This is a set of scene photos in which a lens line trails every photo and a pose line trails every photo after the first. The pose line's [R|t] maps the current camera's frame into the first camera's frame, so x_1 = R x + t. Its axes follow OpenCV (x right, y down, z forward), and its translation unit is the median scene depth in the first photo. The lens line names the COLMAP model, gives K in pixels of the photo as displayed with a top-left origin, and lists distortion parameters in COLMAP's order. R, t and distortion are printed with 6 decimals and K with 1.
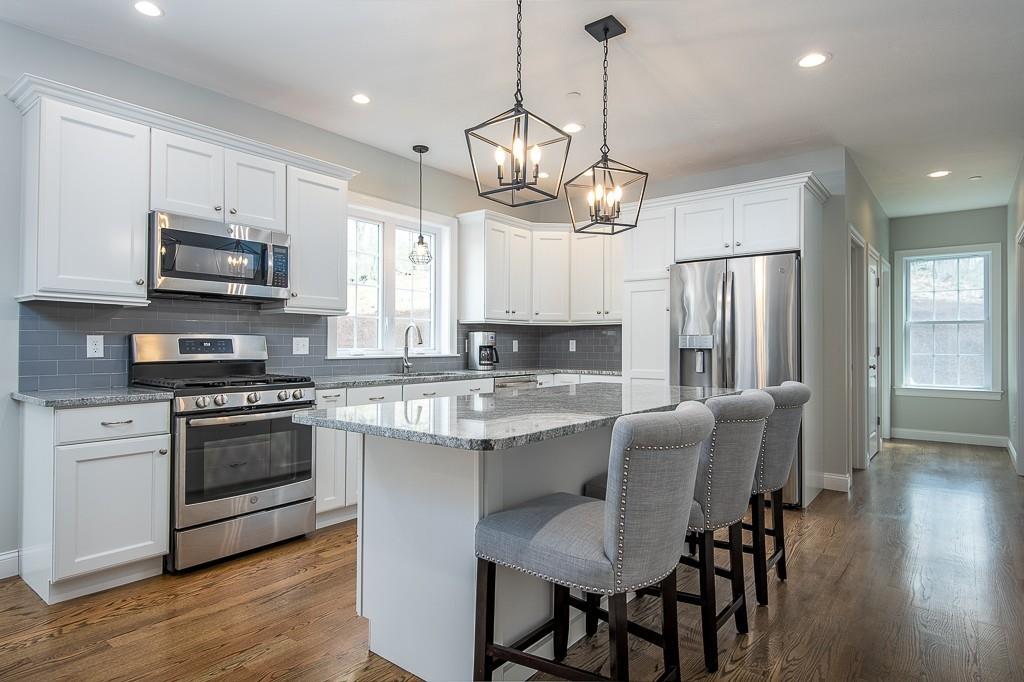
lens RADIAL K [[555.0, 0, 514.7], [0, 555.0, 344.6], [0, 0, 1]] dist [0.007186, -0.000188]
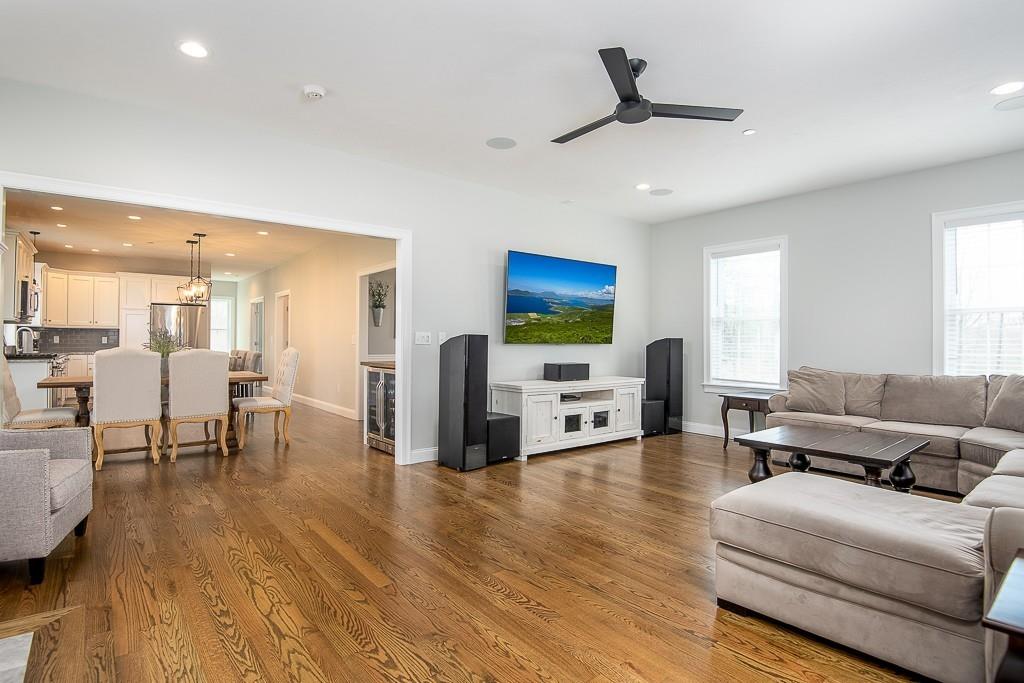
lens RADIAL K [[547.4, 0, 502.6], [0, 547.4, 343.2], [0, 0, 1]] dist [0.016121, -0.001987]
pose [[0.254113, 0.001746, 0.967173, -2.106033], [-0.007860, 0.999969, 0.000260, 0.008416], [-0.967143, -0.007668, 0.254119, -1.344055]]
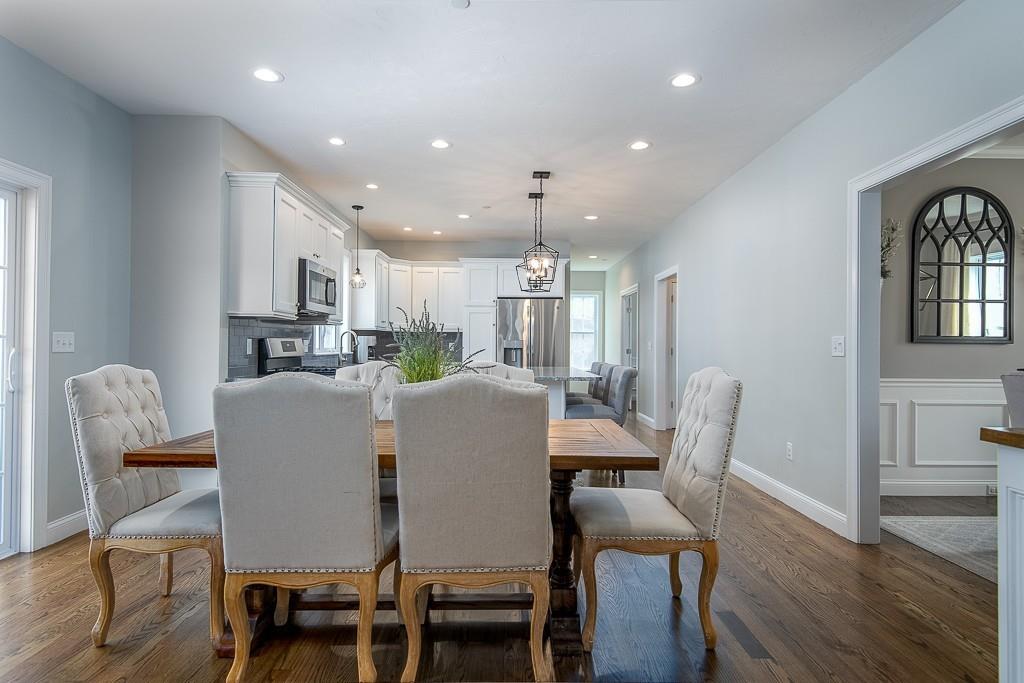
lens RADIAL K [[547.4, 0, 511.4], [0, 547.4, 342.3], [0, 0, 1]] dist [0.016121, -0.001987]
pose [[0.777121, 0.006183, 0.629321, -0.989544], [-0.004906, 0.999981, -0.003767, -0.004280], [-0.629332, -0.000160, 0.777136, -0.447920]]
